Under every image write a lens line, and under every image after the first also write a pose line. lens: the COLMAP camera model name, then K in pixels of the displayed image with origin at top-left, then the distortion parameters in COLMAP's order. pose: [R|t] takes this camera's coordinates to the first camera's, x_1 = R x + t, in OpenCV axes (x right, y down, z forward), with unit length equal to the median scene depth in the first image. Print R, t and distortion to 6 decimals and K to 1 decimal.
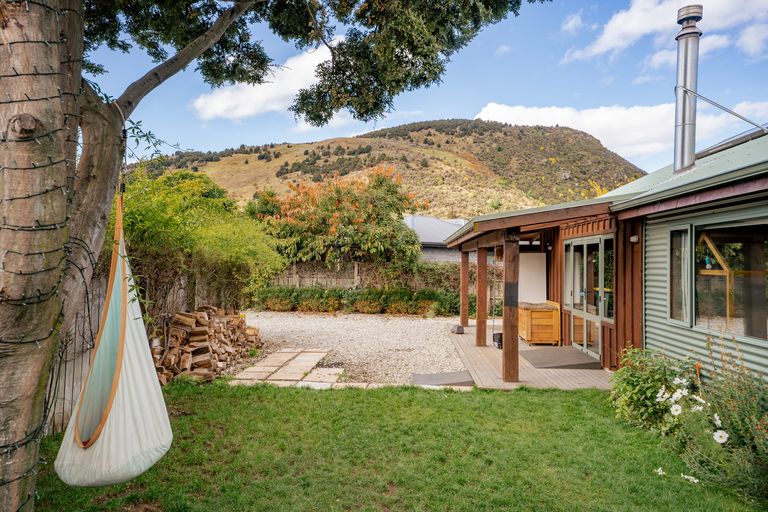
lens RADIAL K [[569.6, 0, 378.6], [0, 569.6, 251.4], [0, 0, 1]] dist [0.049396, 0.003783]
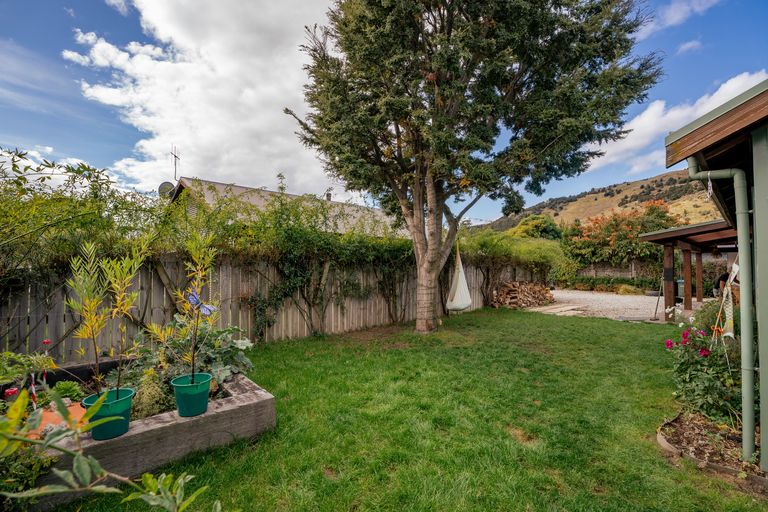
lens RADIAL K [[350.8, 0, 383.5], [0, 350.8, 257.0], [0, 0, 1]] dist [-0.001420, -0.000033]
pose [[0.697756, -0.025810, -0.715871, 0.177872], [0.017990, 0.999667, -0.018508, 0.010212], [0.716110, 0.000036, 0.697988, -0.203634]]
